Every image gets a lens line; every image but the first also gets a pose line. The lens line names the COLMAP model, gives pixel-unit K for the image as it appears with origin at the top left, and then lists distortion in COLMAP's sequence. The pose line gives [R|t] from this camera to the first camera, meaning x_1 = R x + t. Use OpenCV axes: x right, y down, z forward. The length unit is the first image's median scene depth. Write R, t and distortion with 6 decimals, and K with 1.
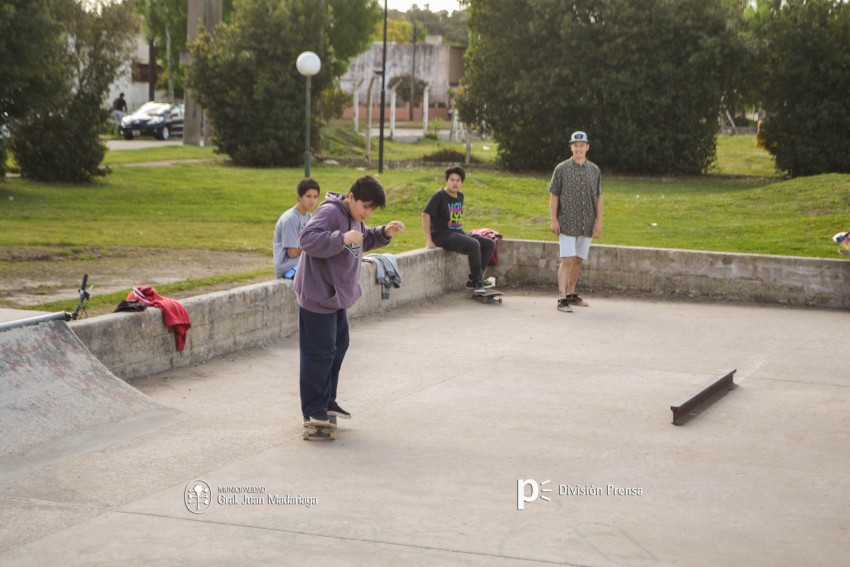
lens RADIAL K [[1985.5, 0, 425.0], [0, 1985.5, 283.5], [0, 0, 1]] dist [0.031405, 0.085227]
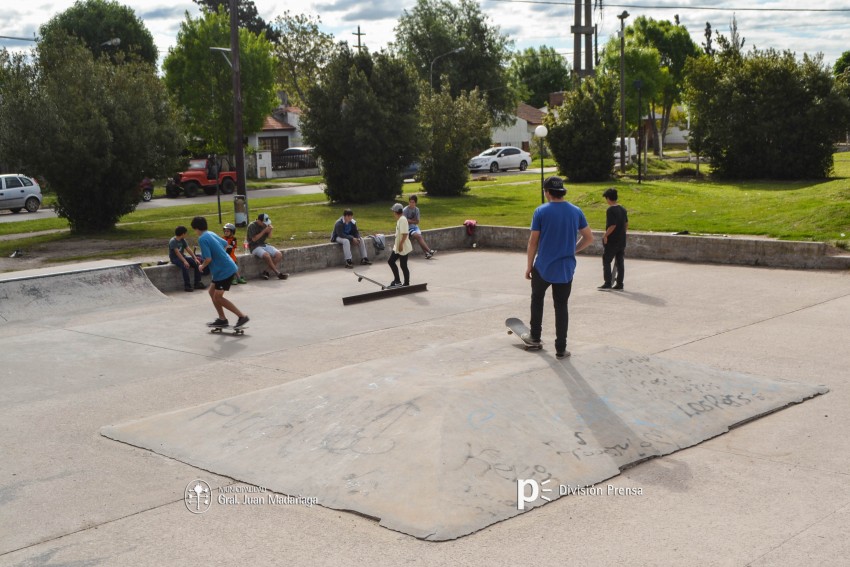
lens RADIAL K [[1182.6, 0, 423.0], [0, 1182.6, 301.3], [0, 0, 1]] dist [-0.024024, -0.011787]
pose [[0.927091, 0.000517, -0.374836, 0.481011], [0.017507, 0.998848, 0.044680, 0.001438], [0.374428, -0.047985, 0.926014, -0.205471]]
